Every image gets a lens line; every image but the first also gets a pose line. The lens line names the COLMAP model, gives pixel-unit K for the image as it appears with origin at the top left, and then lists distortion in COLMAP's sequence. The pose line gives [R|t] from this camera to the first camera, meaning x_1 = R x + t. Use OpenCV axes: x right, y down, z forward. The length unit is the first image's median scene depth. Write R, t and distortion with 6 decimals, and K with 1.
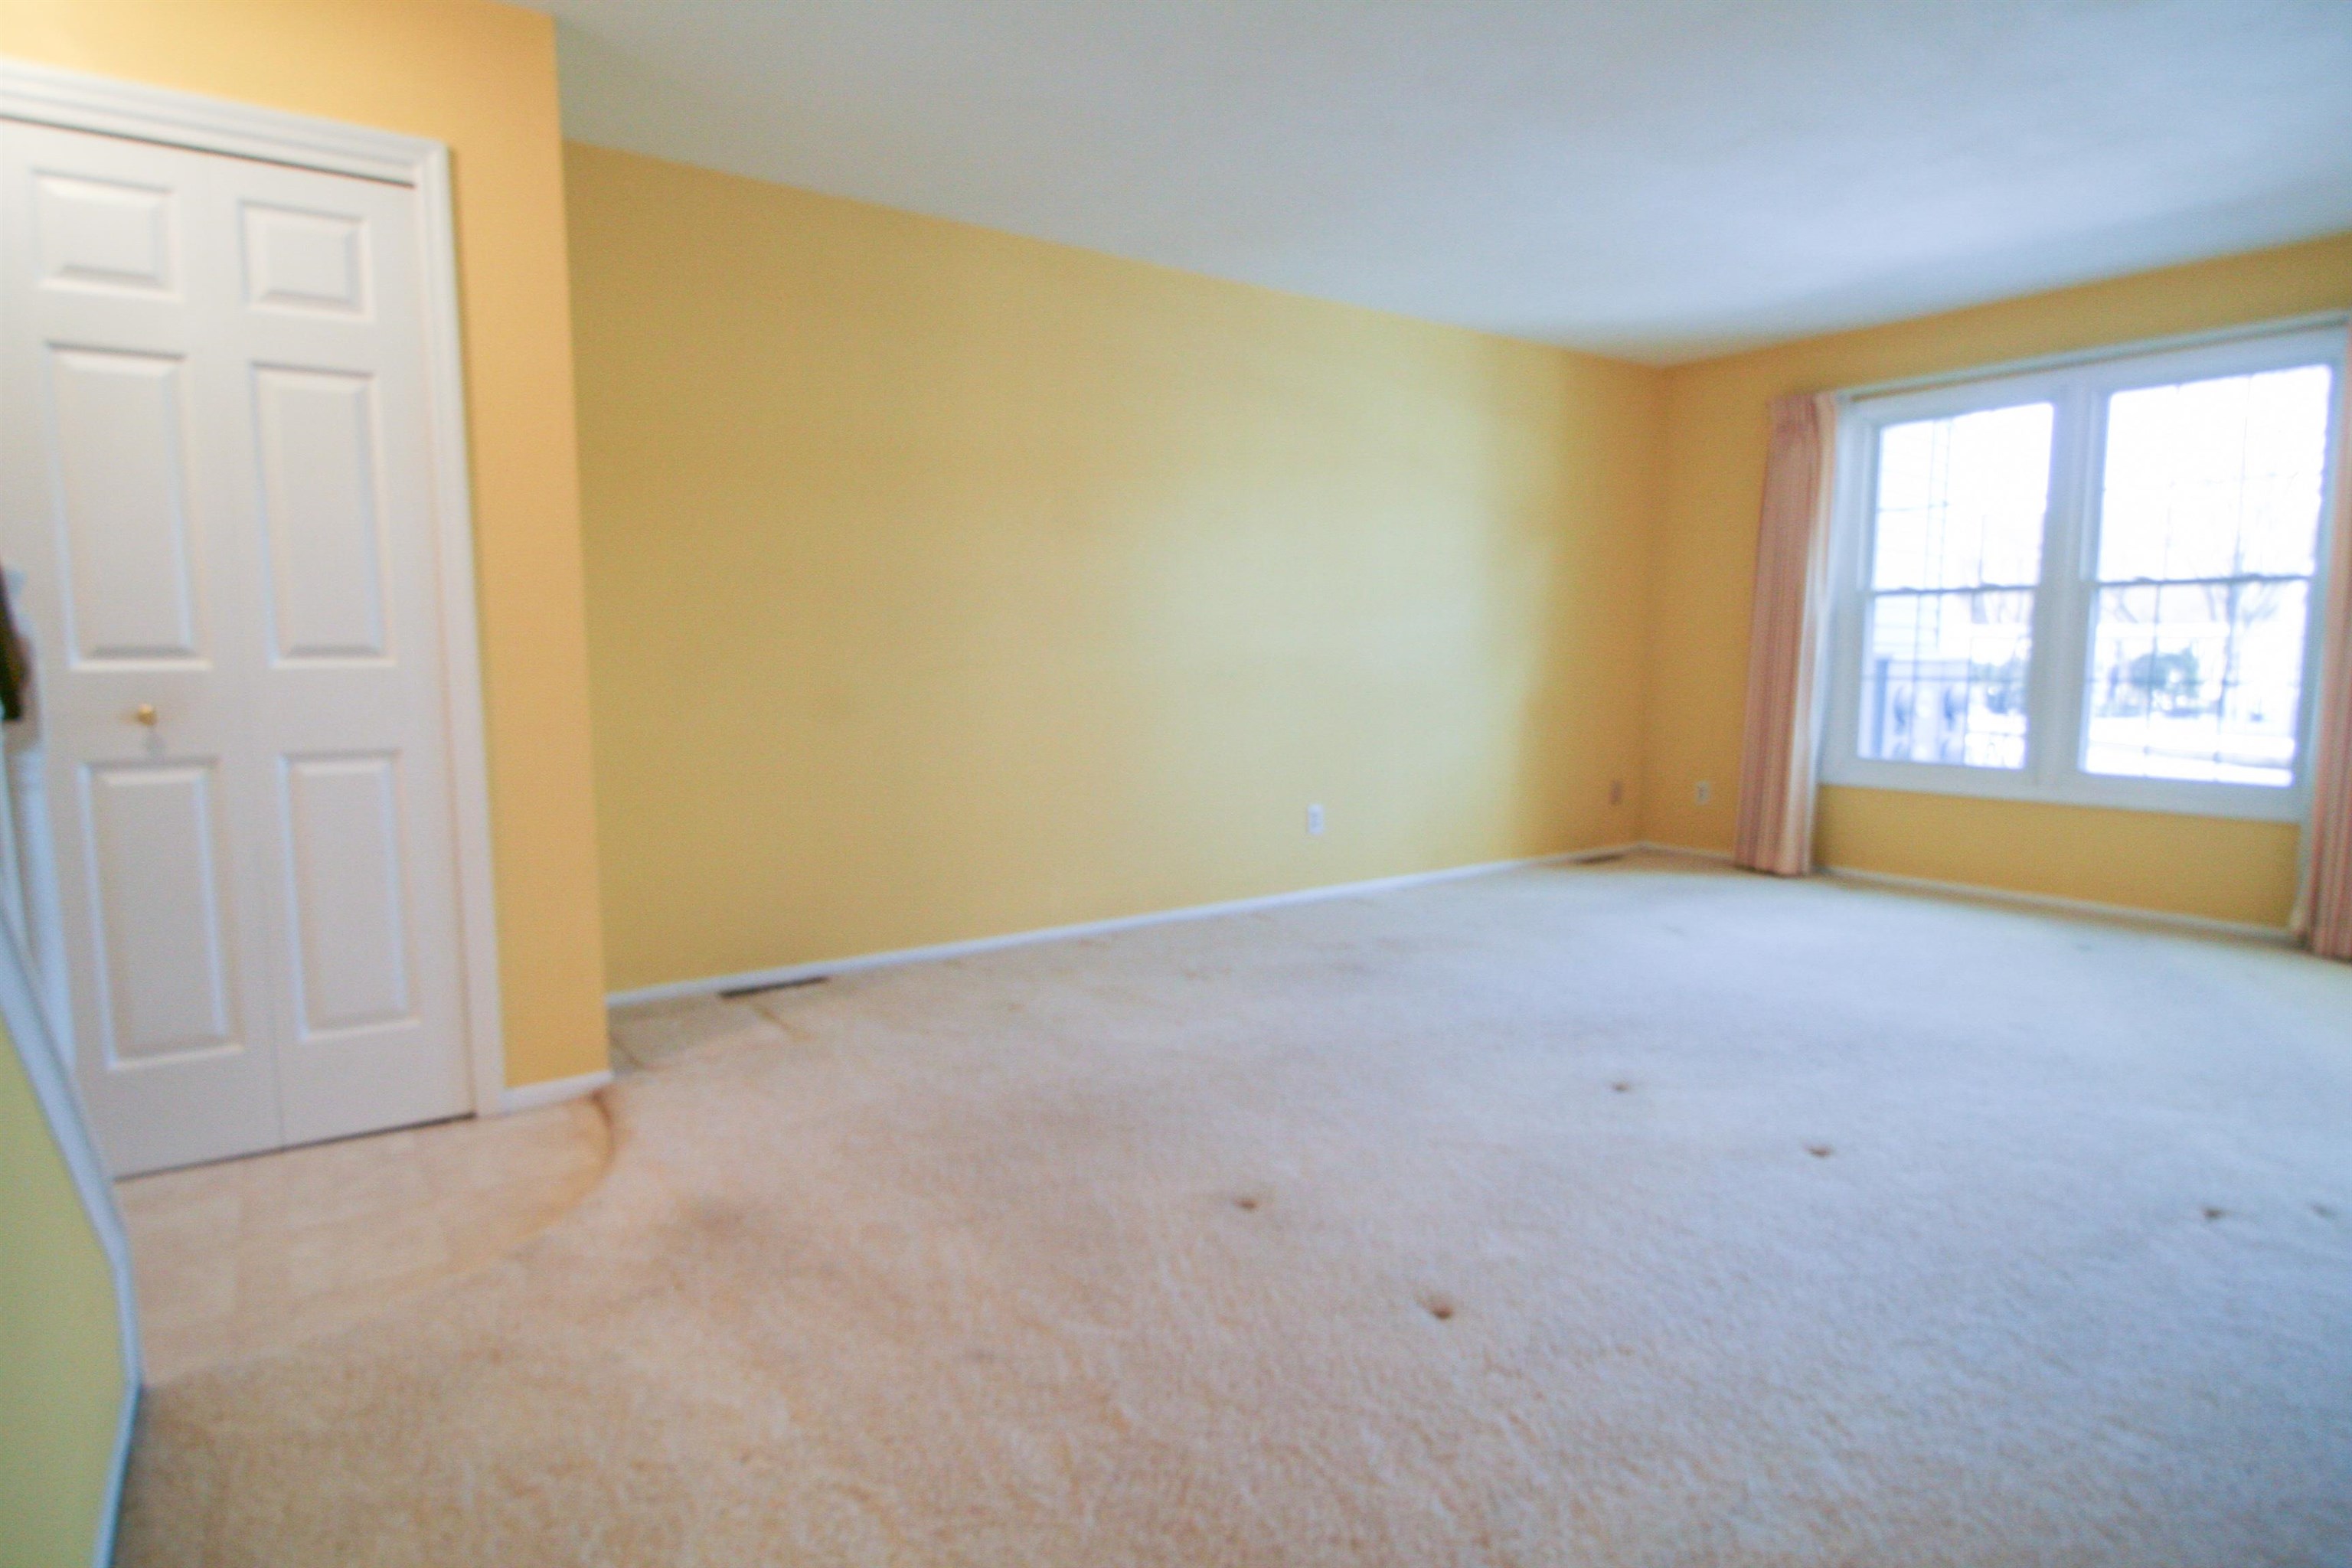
lens RADIAL K [[1252.1, 0, 1140.4], [0, 1252.1, 783.0], [0, 0, 1]] dist [0.002012, 0.000250]
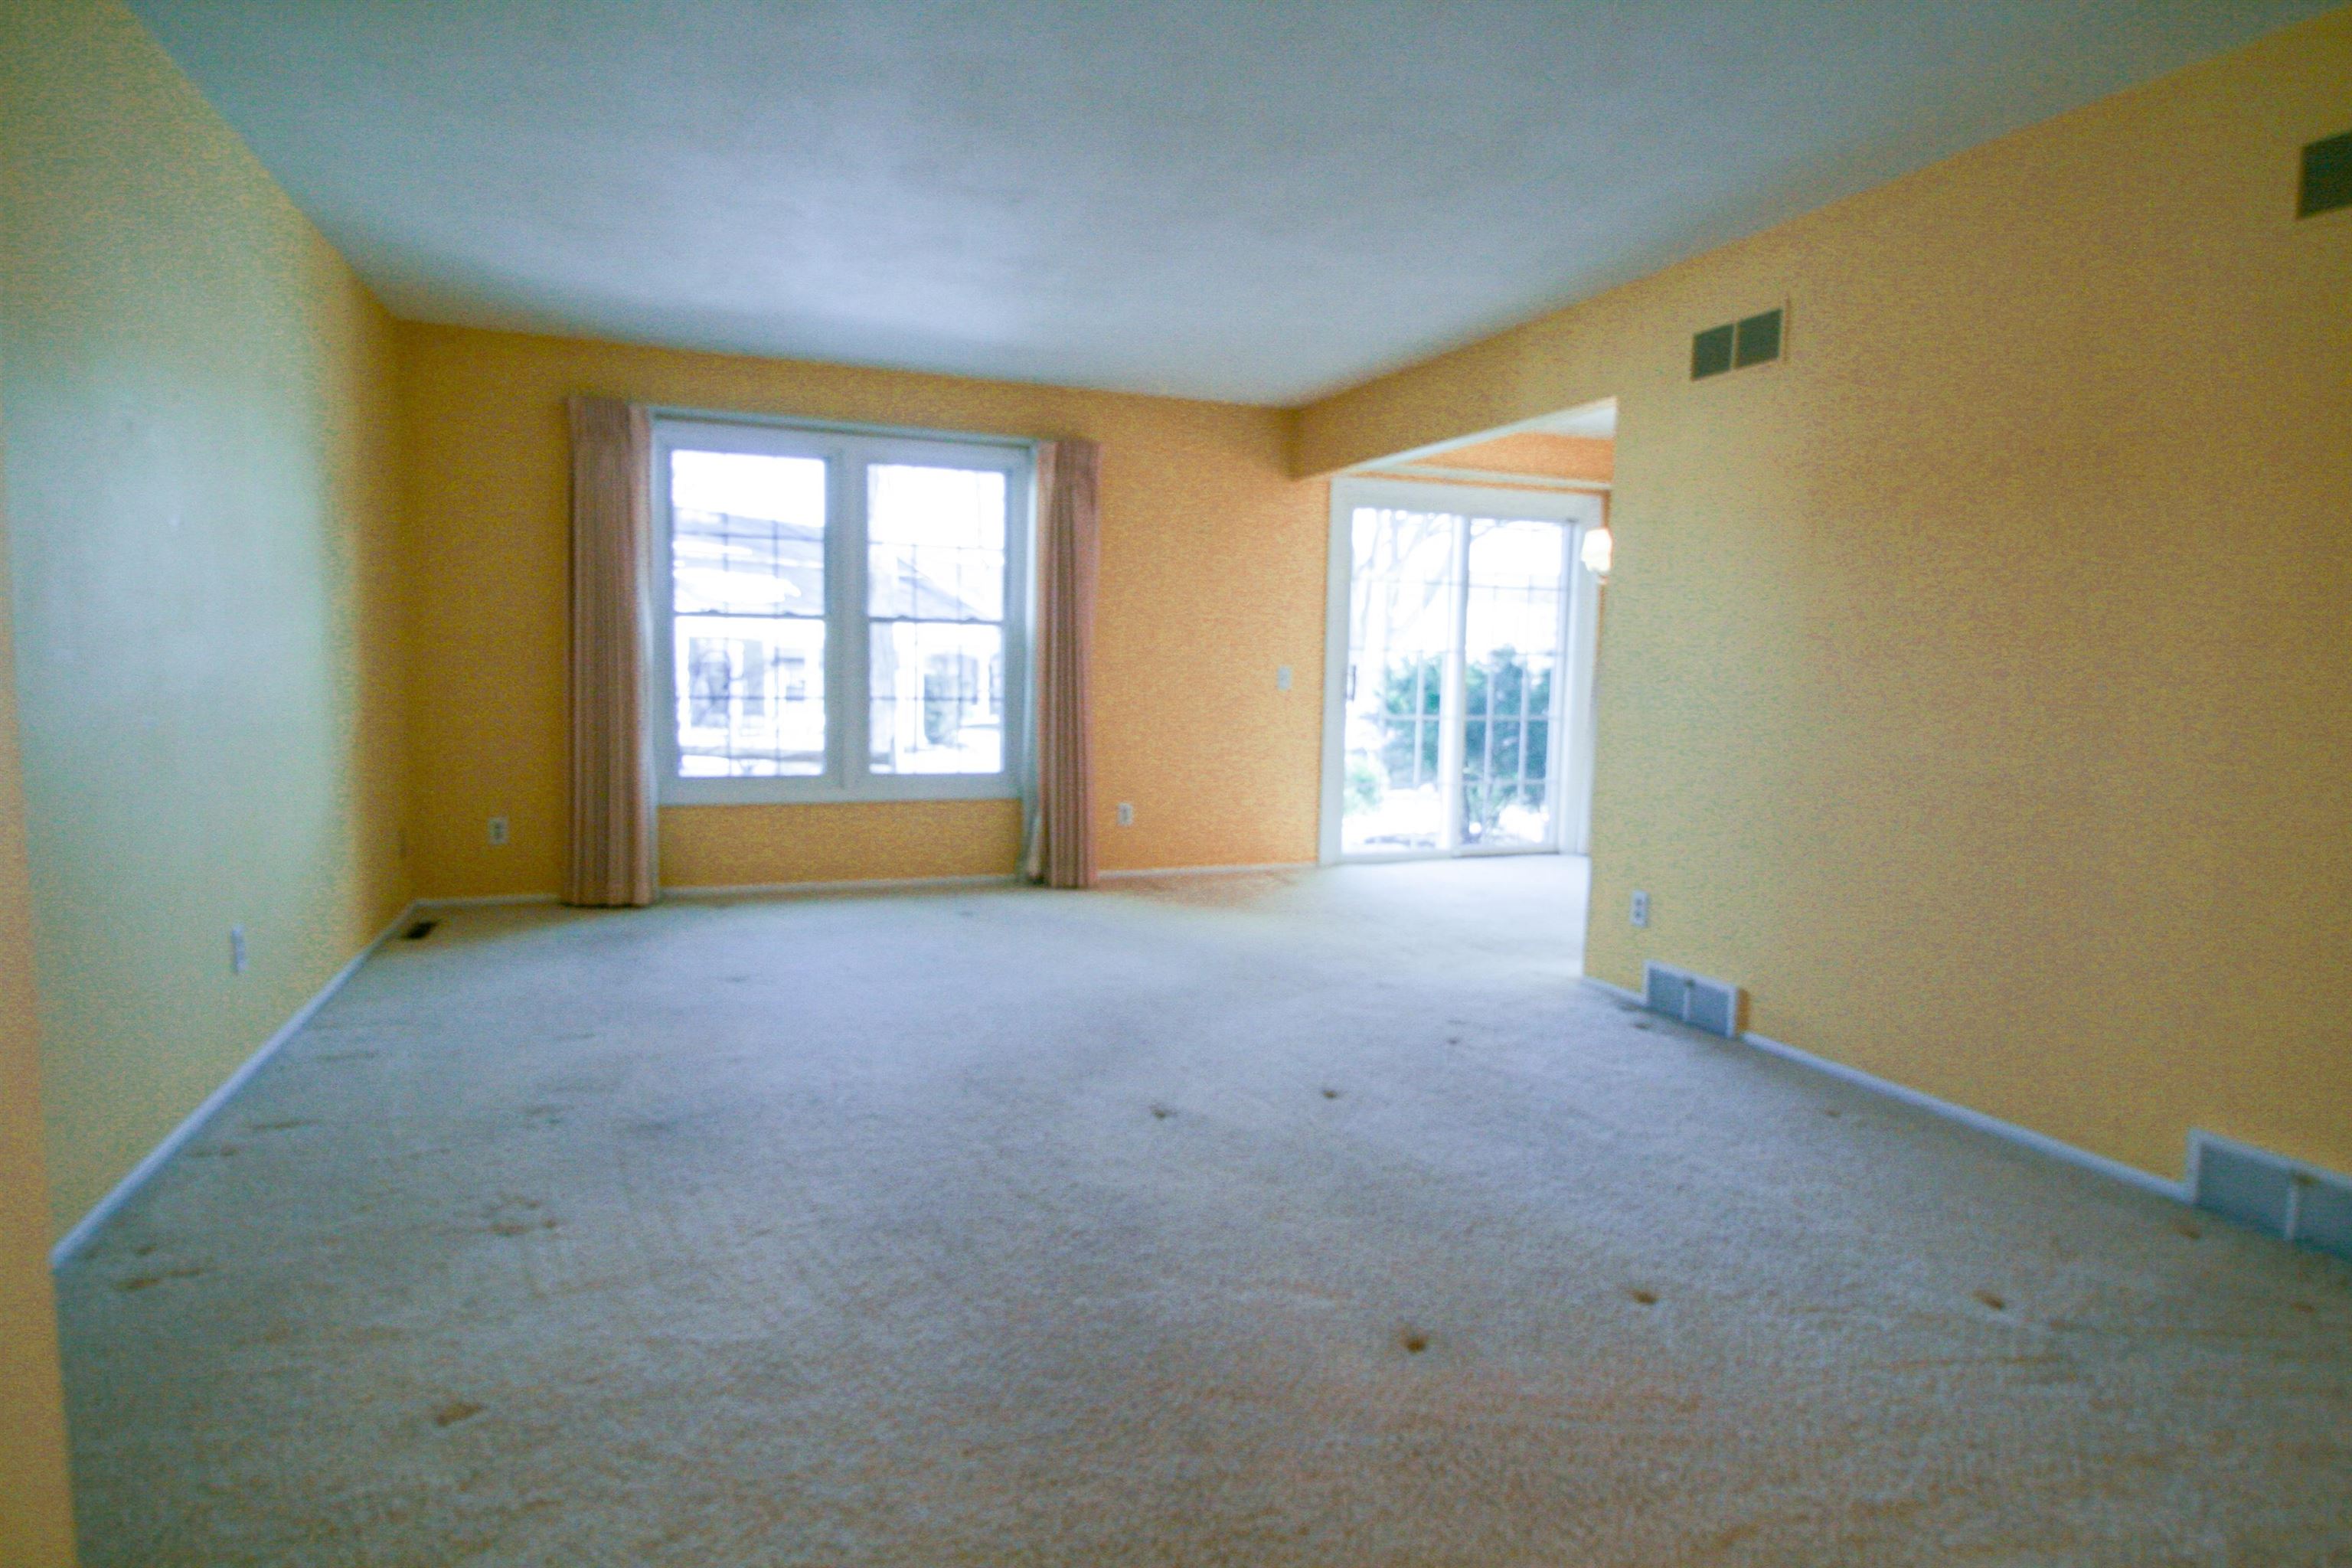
lens RADIAL K [[1267.1, 0, 1158.5], [0, 1267.1, 780.3], [0, 0, 1]] dist [0.005129, -0.013088]
pose [[0.244477, -0.083339, 0.966067, -0.358583], [0.084249, 0.994358, 0.064459, -0.057400], [-0.965988, 0.065631, 0.250119, 0.427766]]
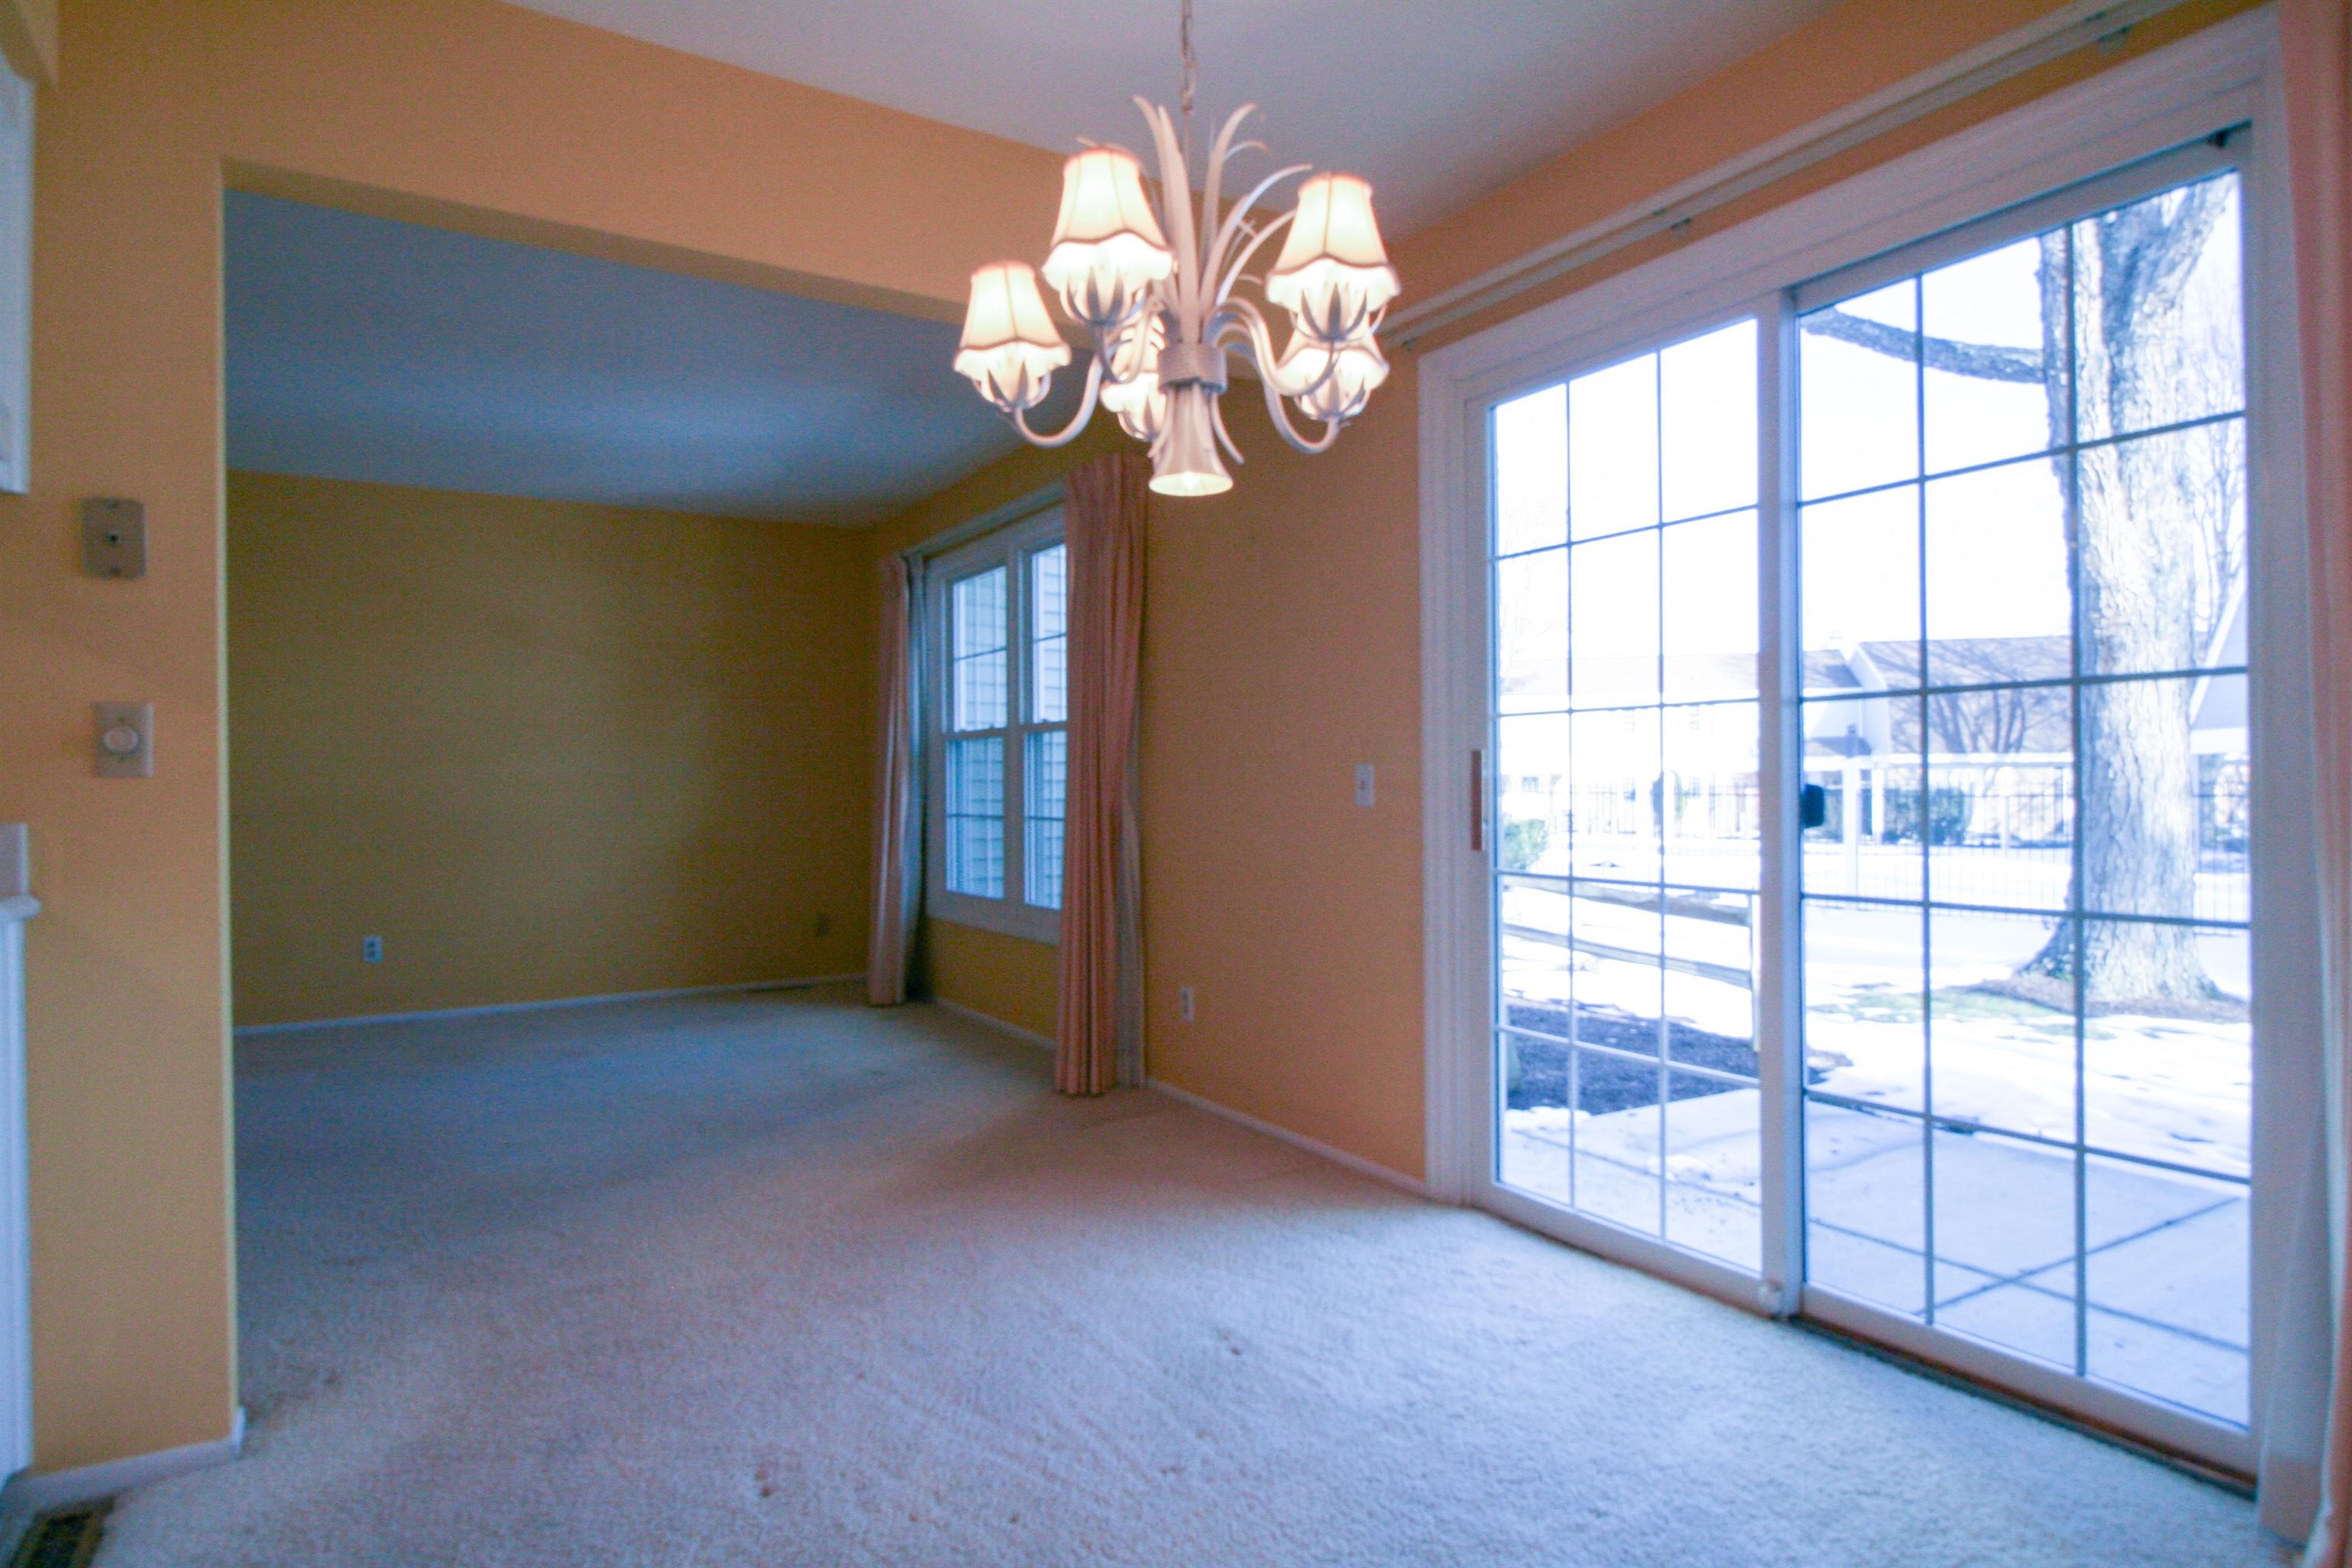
lens RADIAL K [[1267.1, 0, 1158.5], [0, 1267.1, 780.3], [0, 0, 1]] dist [0.005129, -0.013088]
pose [[0.997654, -0.007121, -0.068089, 0.895110], [-0.000235, 0.994213, -0.107426, 0.001088], [0.068459, 0.107190, 0.991879, -0.042854]]
